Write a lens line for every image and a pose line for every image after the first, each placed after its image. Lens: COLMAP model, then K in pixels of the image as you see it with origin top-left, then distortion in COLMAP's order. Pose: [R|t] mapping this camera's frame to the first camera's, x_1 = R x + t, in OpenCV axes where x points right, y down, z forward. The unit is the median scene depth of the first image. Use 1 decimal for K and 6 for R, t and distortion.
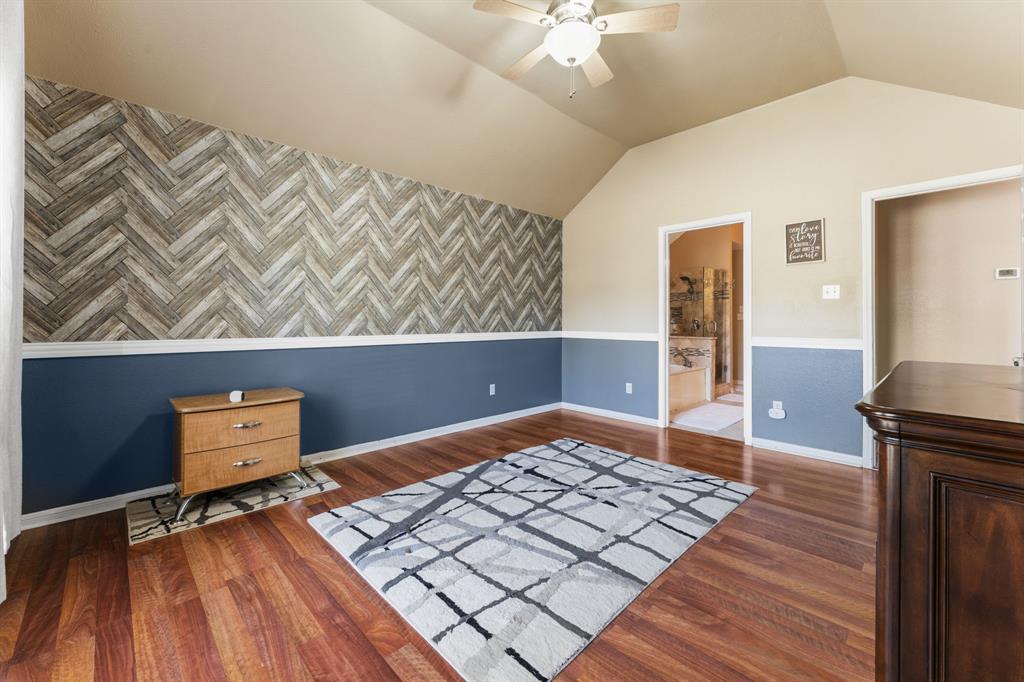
lens RADIAL K [[414.3, 0, 515.0], [0, 414.3, 326.0], [0, 0, 1]] dist [0.003994, 0.000141]
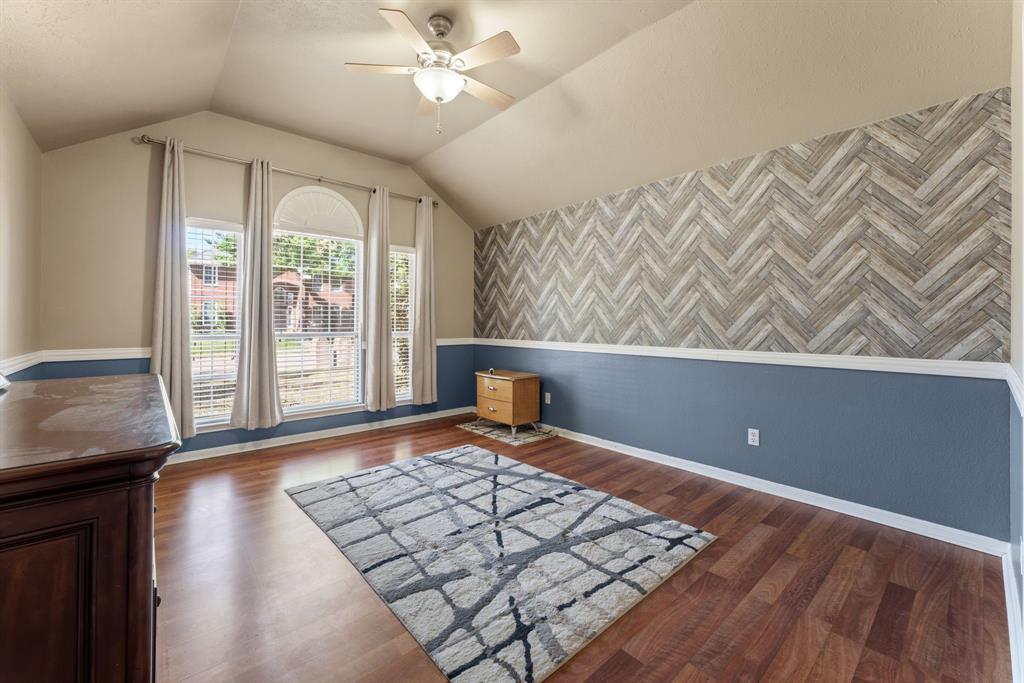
lens RADIAL K [[414.3, 0, 504.7], [0, 414.3, 322.5], [0, 0, 1]] dist [0.003994, 0.000141]
pose [[-0.053438, -0.018650, -0.998397, 0.842411], [-0.029435, 0.999421, -0.017093, -0.009252], [0.998137, 0.028474, -0.053956, 0.856937]]
